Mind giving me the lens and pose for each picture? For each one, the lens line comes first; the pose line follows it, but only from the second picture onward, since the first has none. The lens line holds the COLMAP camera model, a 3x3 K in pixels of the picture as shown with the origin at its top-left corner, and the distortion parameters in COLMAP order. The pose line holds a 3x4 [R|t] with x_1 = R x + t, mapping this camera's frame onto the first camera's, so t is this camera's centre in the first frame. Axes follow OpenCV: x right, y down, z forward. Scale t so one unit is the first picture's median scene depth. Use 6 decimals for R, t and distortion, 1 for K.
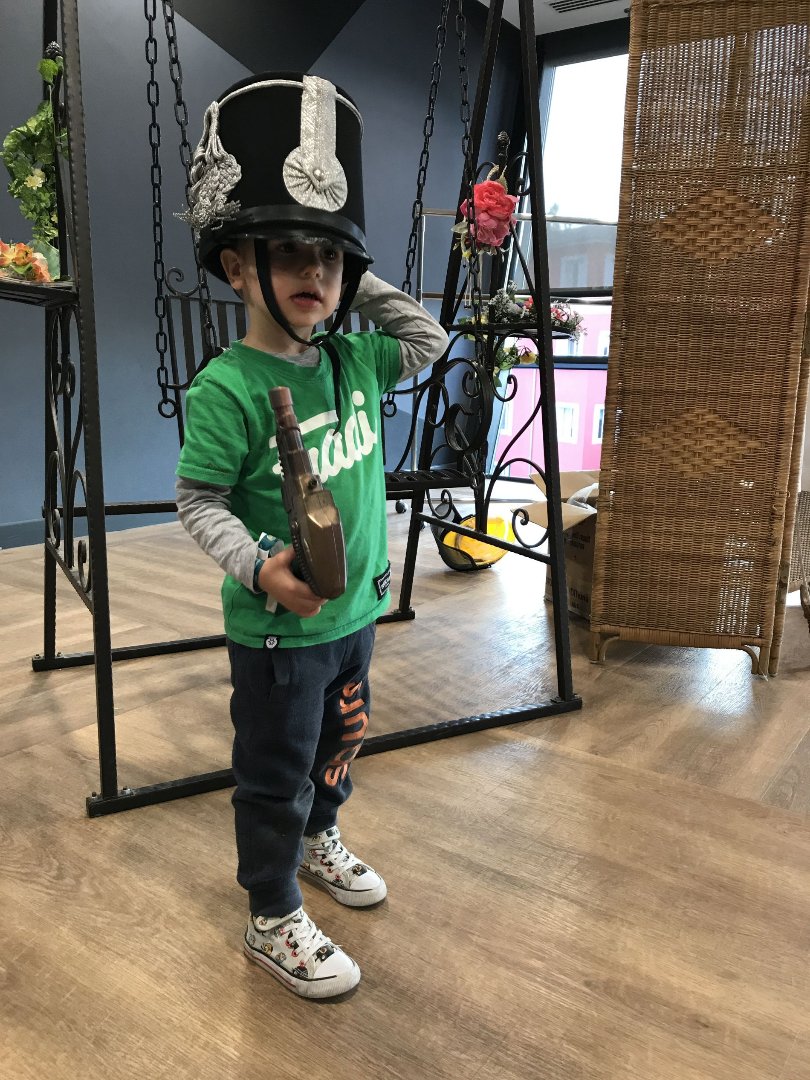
lens RADIAL K [[880.1, 0, 402.0], [0, 880.1, 532.0], [0, 0, 1]] dist [-0.007656, -0.013492]
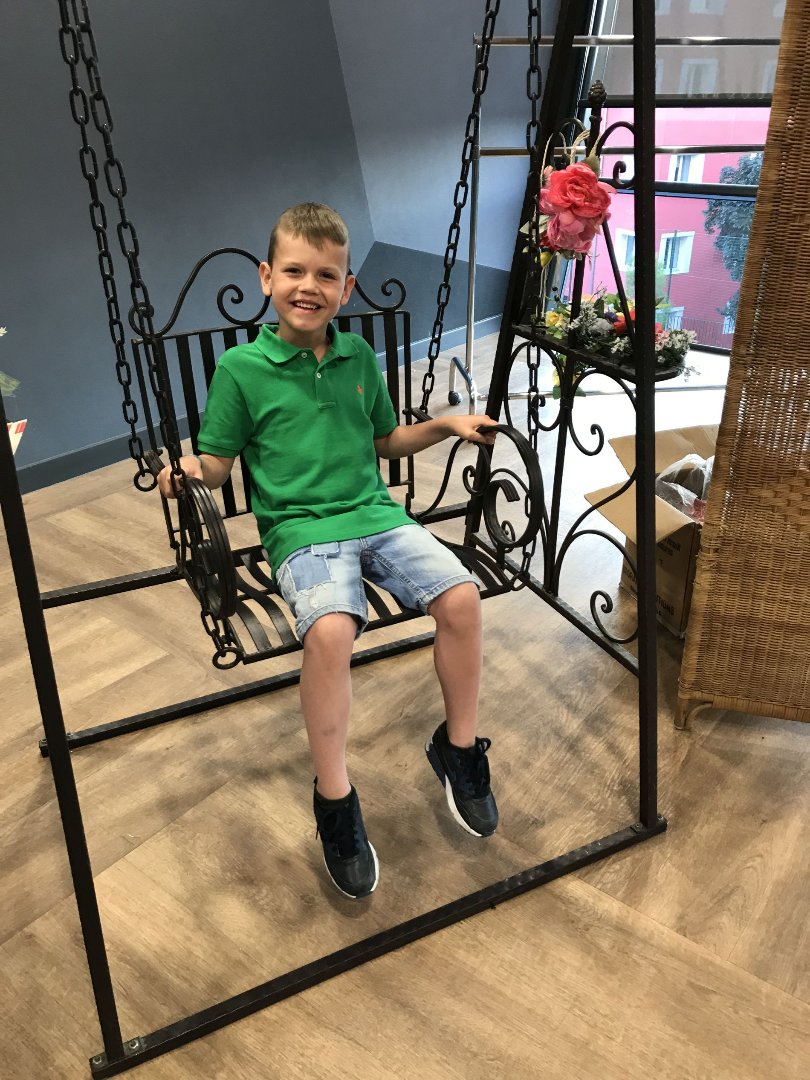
lens RADIAL K [[880.1, 0, 409.2], [0, 880.1, 537.5], [0, 0, 1]] dist [-0.007656, -0.013492]
pose [[0.998315, -0.004258, -0.057863, 0.005215], [0.019387, 0.964459, 0.263522, -0.300662], [0.054684, -0.264200, 0.962916, 0.236537]]
